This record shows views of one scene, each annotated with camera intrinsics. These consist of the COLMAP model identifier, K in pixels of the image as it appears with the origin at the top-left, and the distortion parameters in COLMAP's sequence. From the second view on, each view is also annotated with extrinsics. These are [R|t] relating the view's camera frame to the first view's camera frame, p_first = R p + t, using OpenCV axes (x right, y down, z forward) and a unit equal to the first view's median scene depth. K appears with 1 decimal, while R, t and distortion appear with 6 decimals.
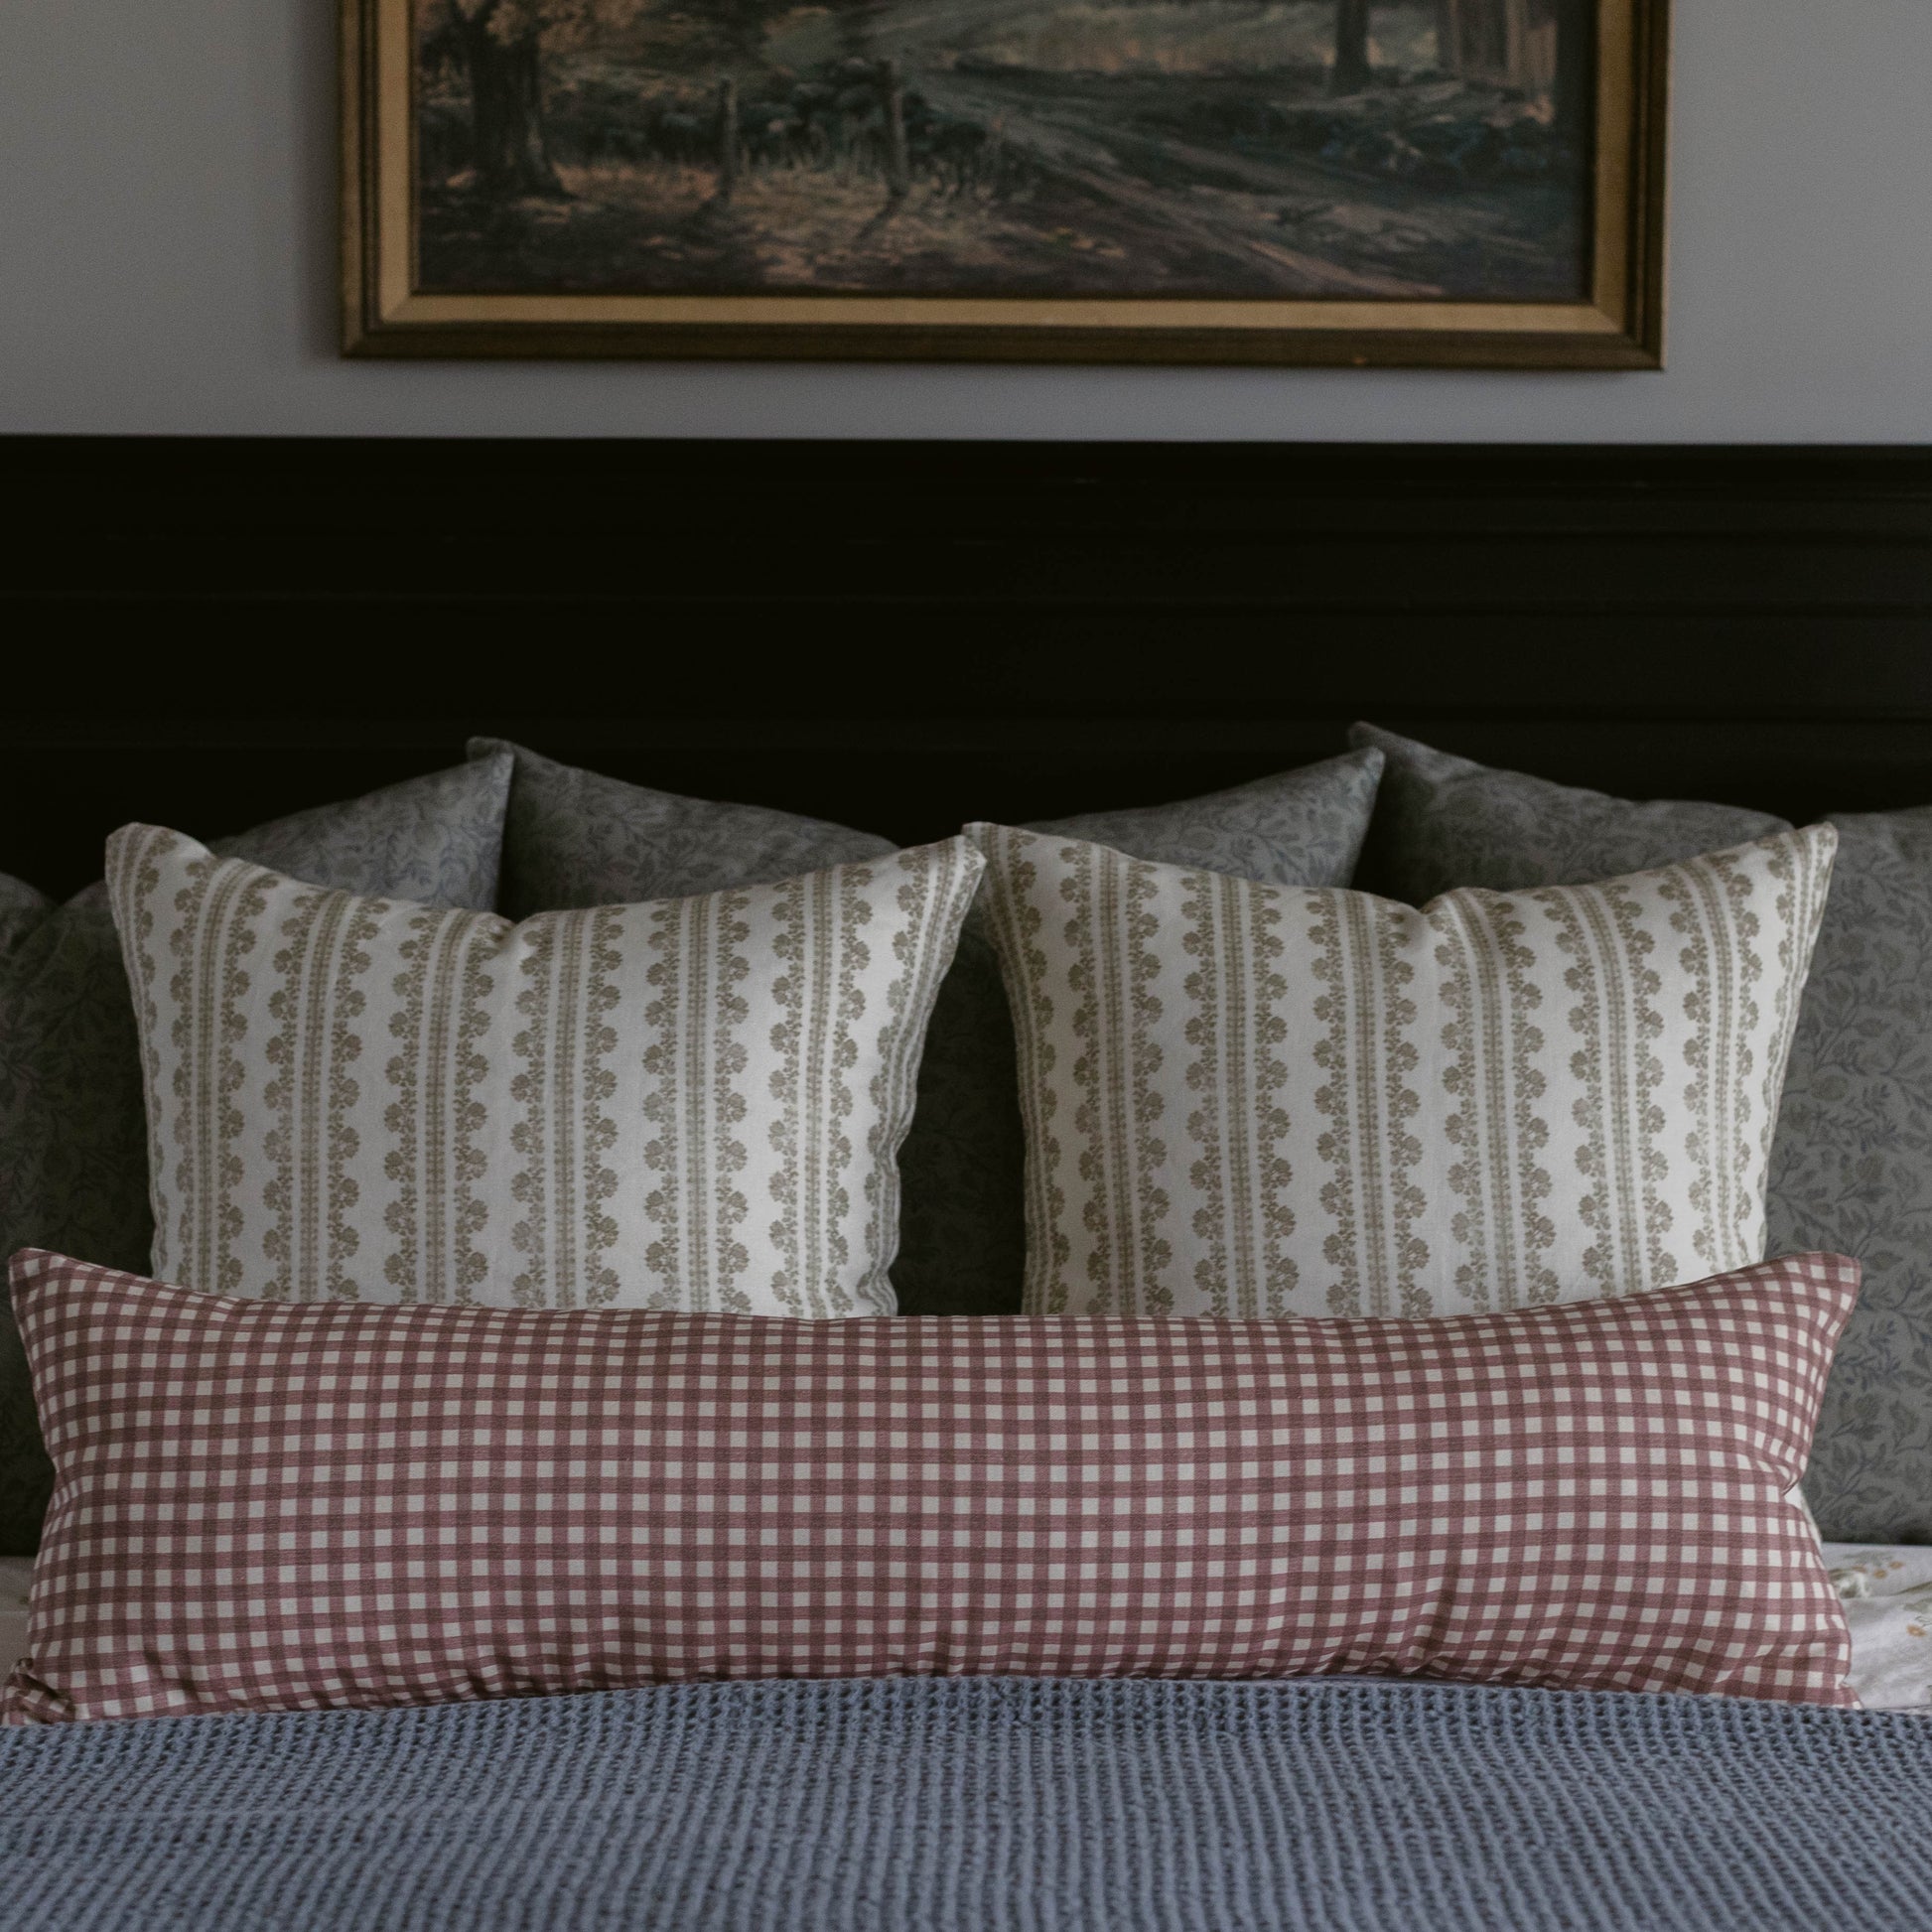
lens RADIAL K [[3941.6, 0, 966.0], [0, 3941.6, 966.0], [0, 0, 1]] dist [-0.119230, 0.681243]
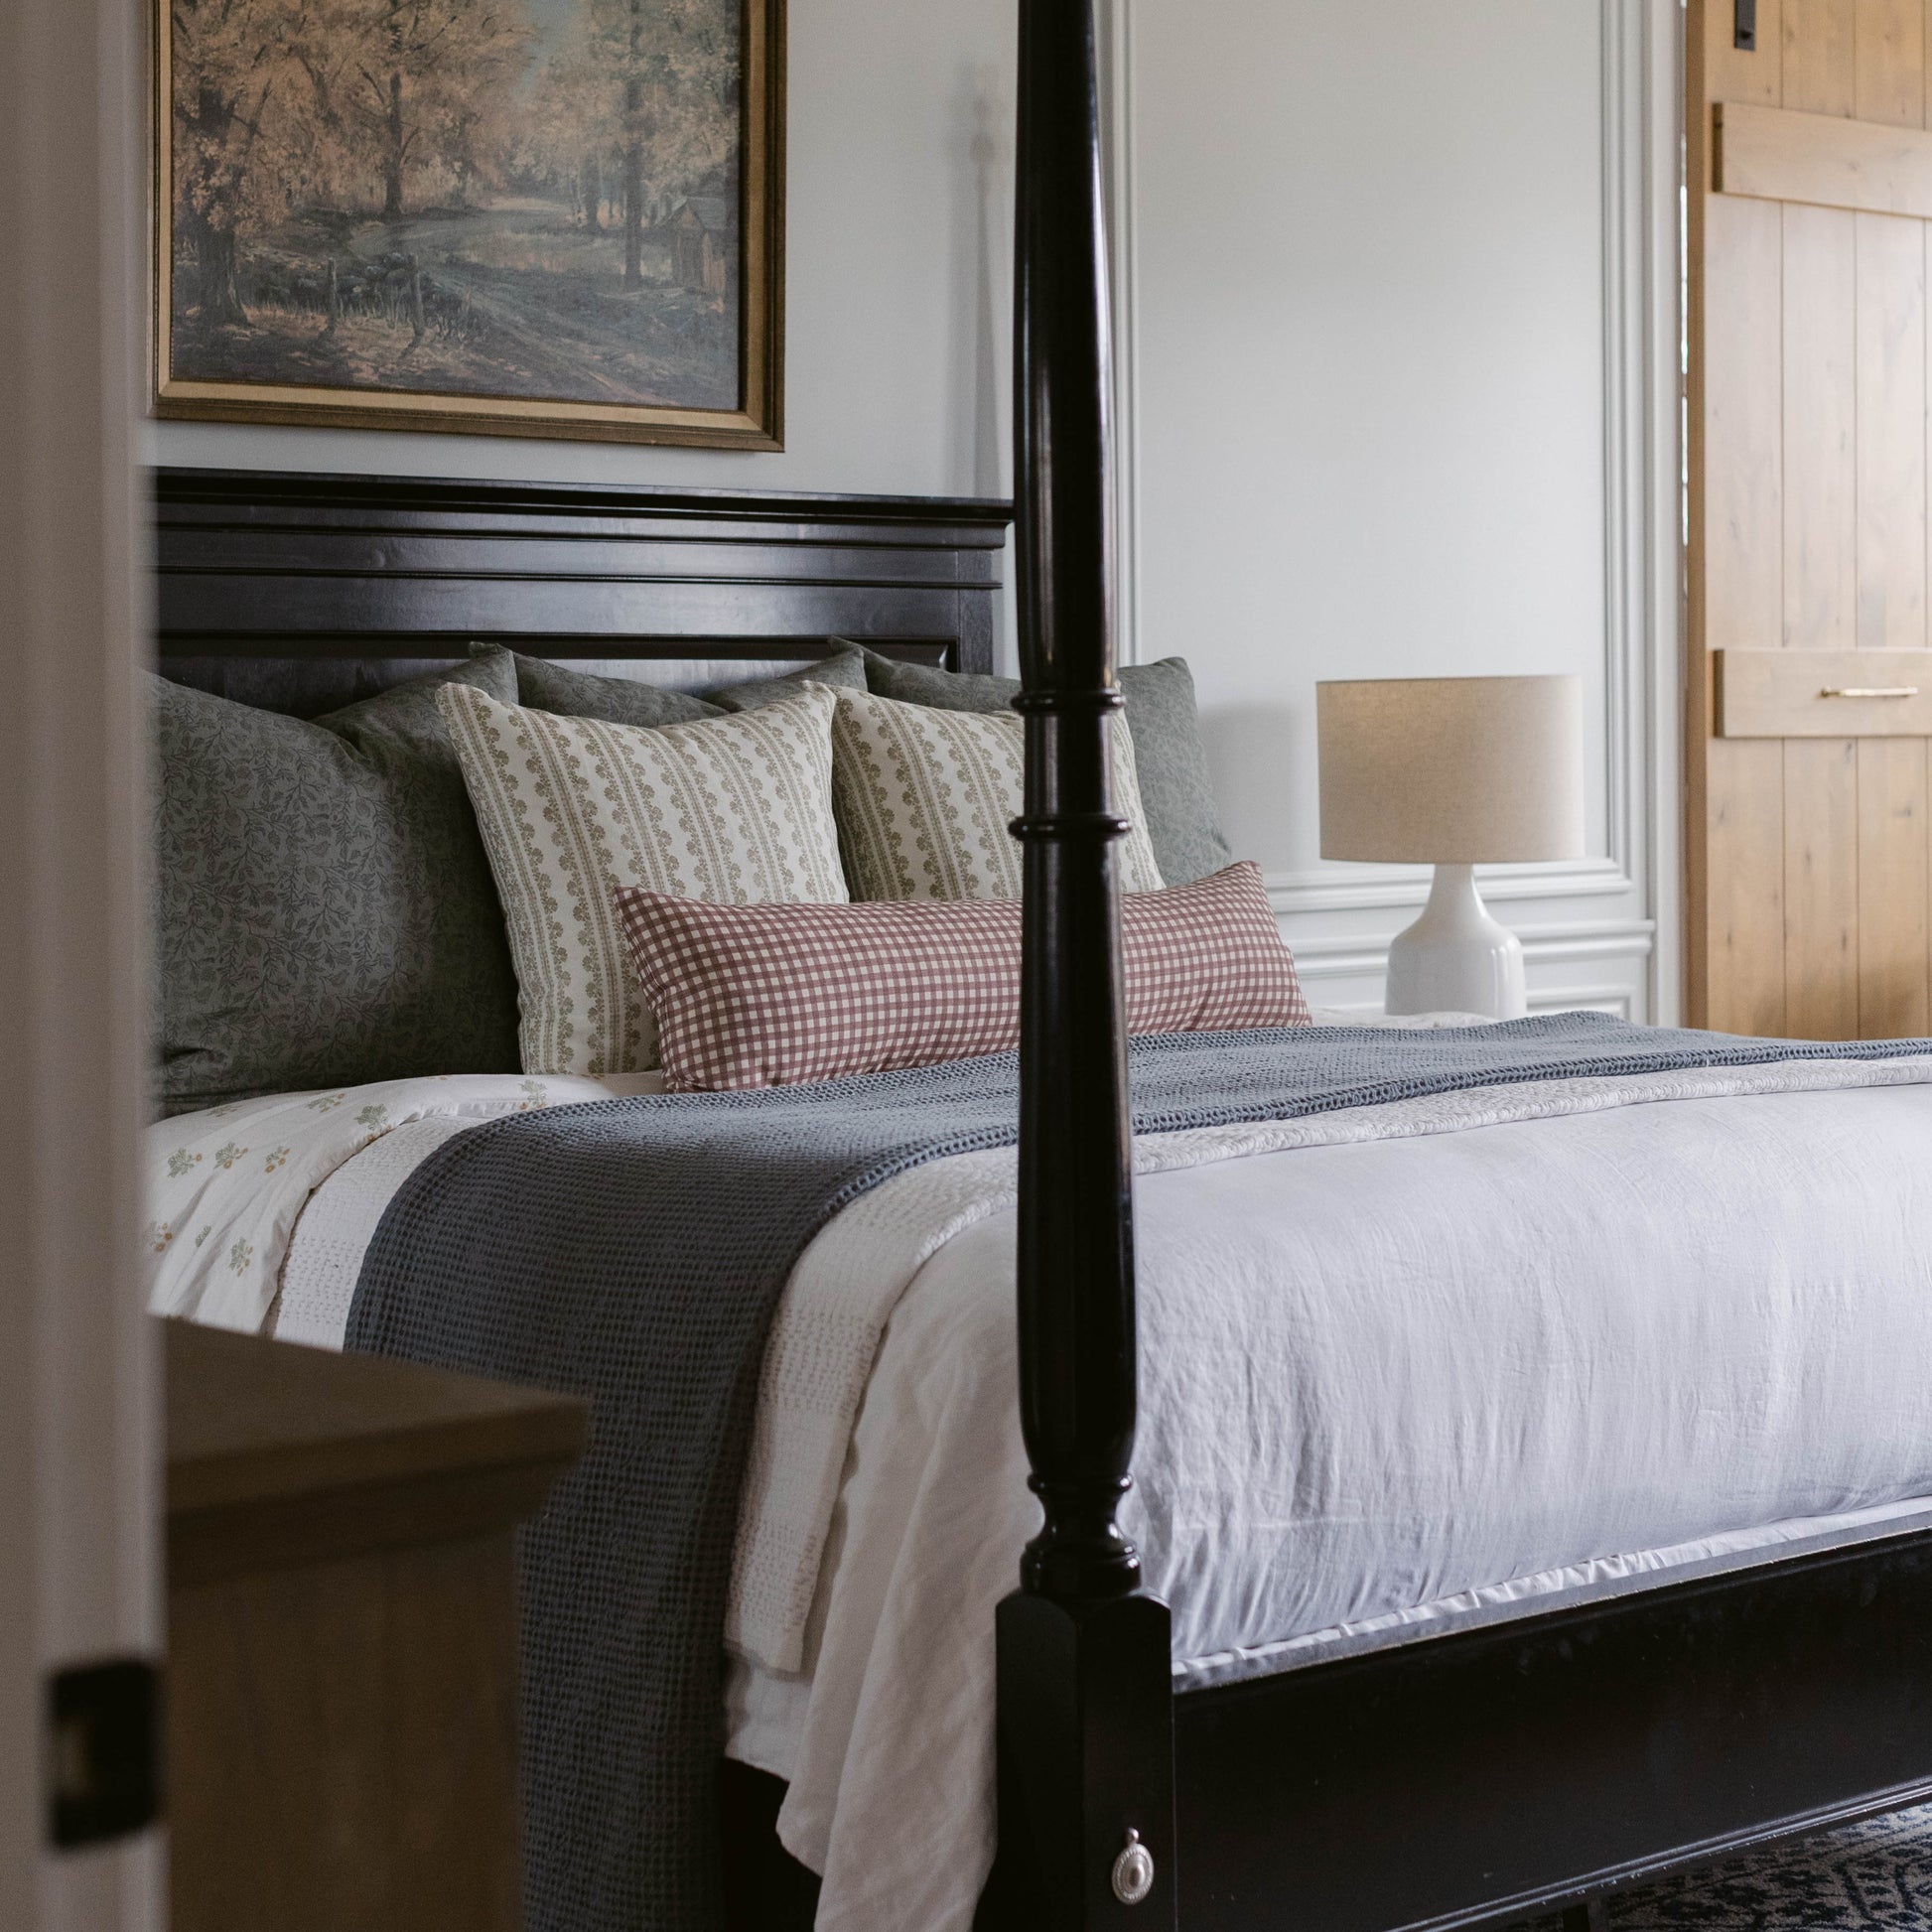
lens RADIAL K [[3551.0, 0, 966.0], [0, 3551.0, 966.0], [0, 0, 1]] dist [-0.200669, 0.171646]
pose [[0.771062, -0.052151, 0.634621, -0.825094], [0.048354, 0.998558, 0.023309, 0.052927], [-0.634921, 0.012714, 0.772472, -0.323066]]
